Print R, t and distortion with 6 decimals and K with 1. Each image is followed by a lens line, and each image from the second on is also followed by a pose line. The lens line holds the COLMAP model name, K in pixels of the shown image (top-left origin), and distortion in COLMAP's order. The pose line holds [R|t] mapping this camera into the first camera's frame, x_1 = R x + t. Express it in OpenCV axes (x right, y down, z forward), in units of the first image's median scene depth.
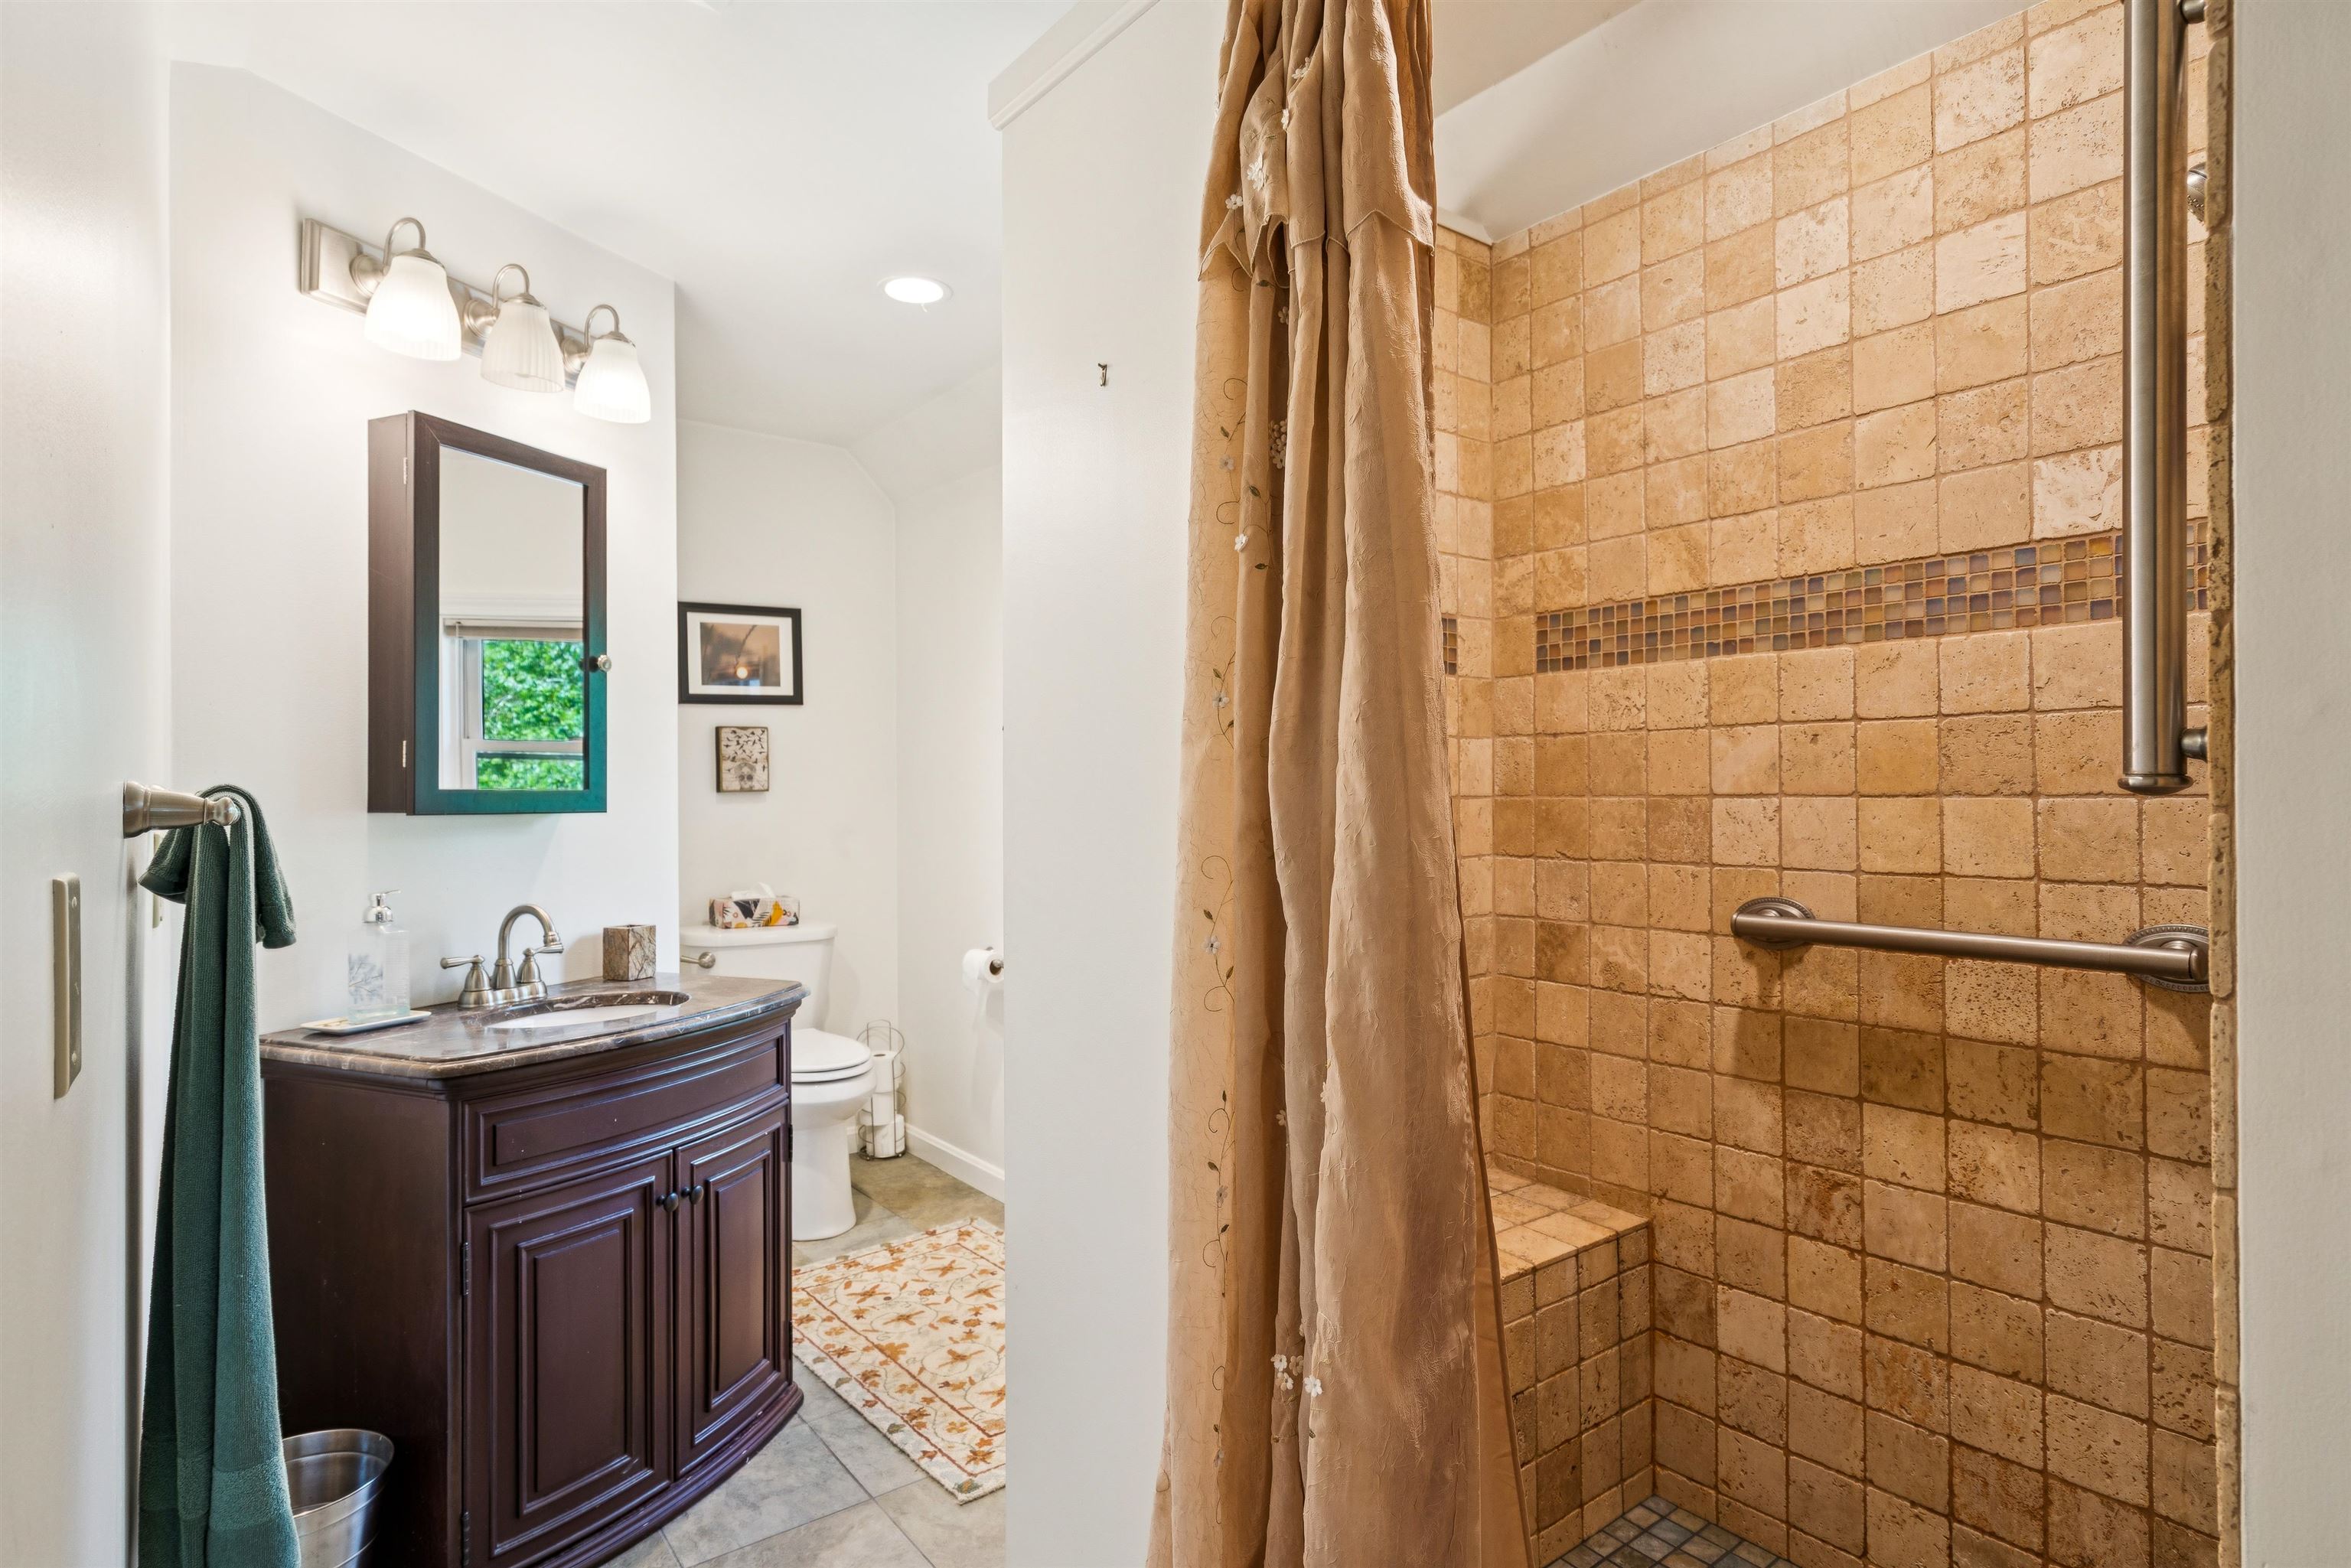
lens RADIAL K [[1211.9, 0, 1179.5], [0, 1211.9, 785.6], [0, 0, 1]] dist [-0.002795, -0.000134]
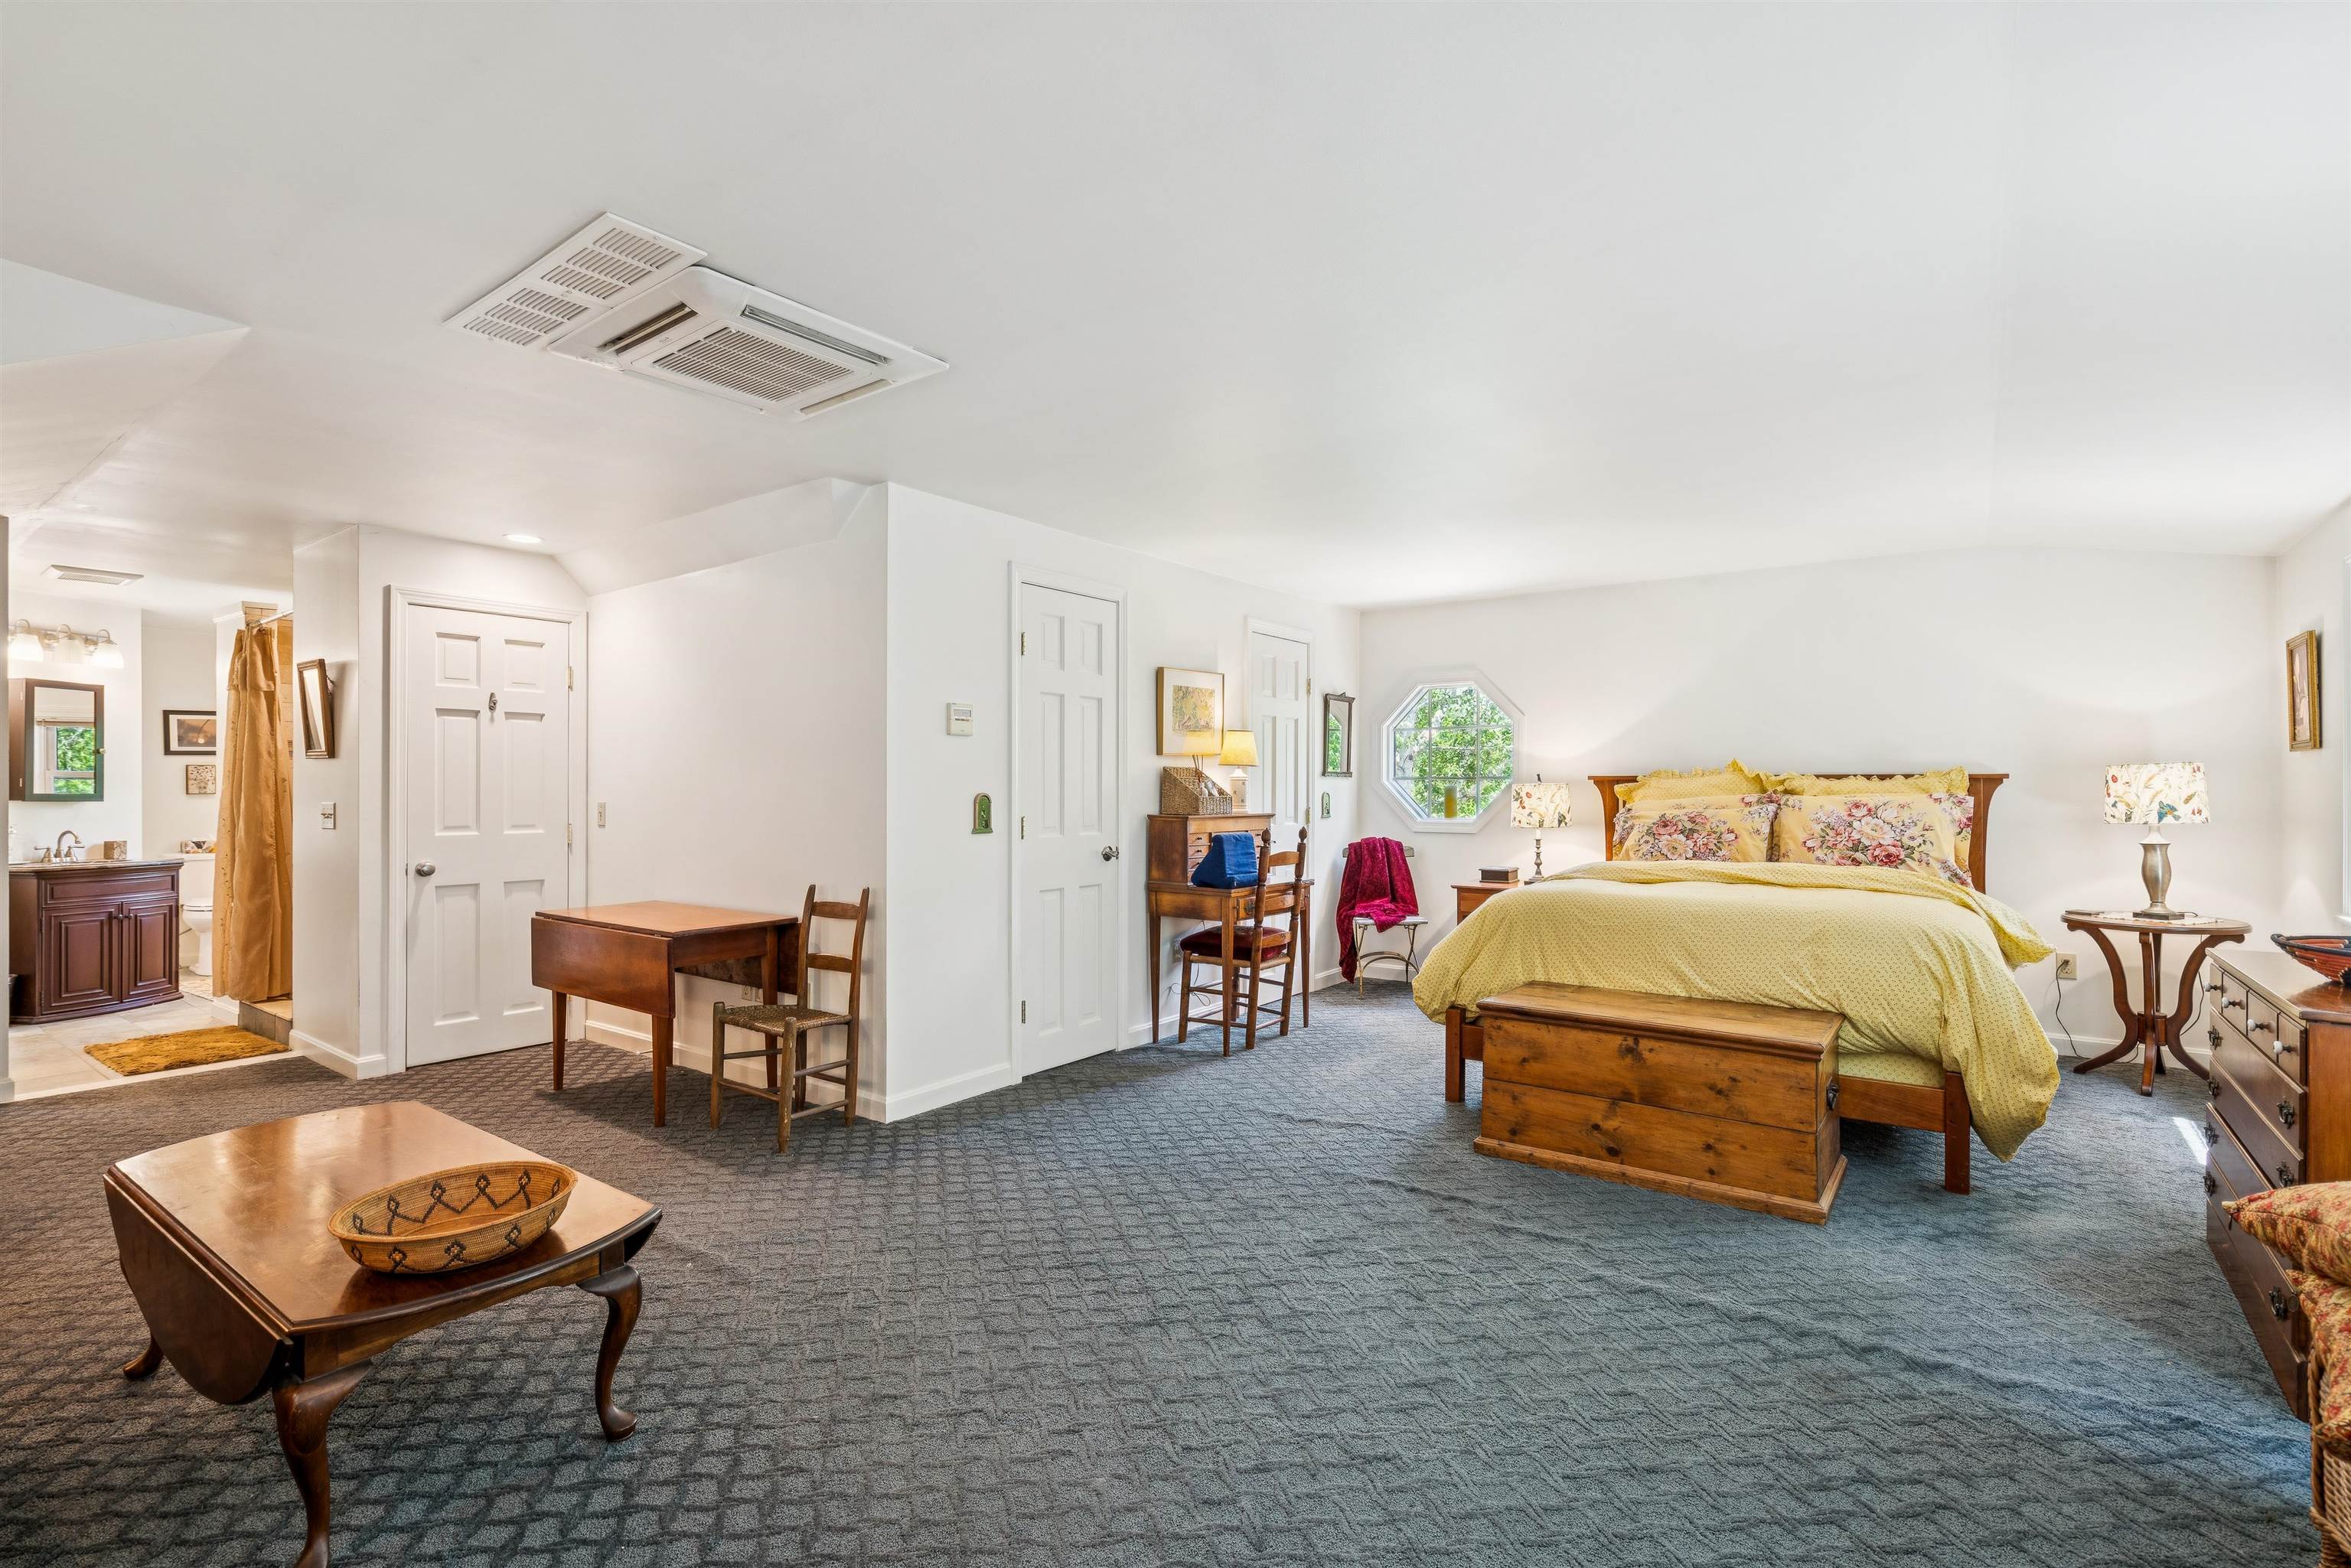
lens RADIAL K [[1088.1, 0, 1173.3], [0, 1088.1, 789.4], [0, 0, 1]] dist [0.000641, -0.000026]
pose [[0.966334, 0.003255, 0.257270, 1.358654], [-0.004106, 0.999988, 0.002770, -0.025864], [-0.257257, -0.003733, 0.966336, -2.229033]]
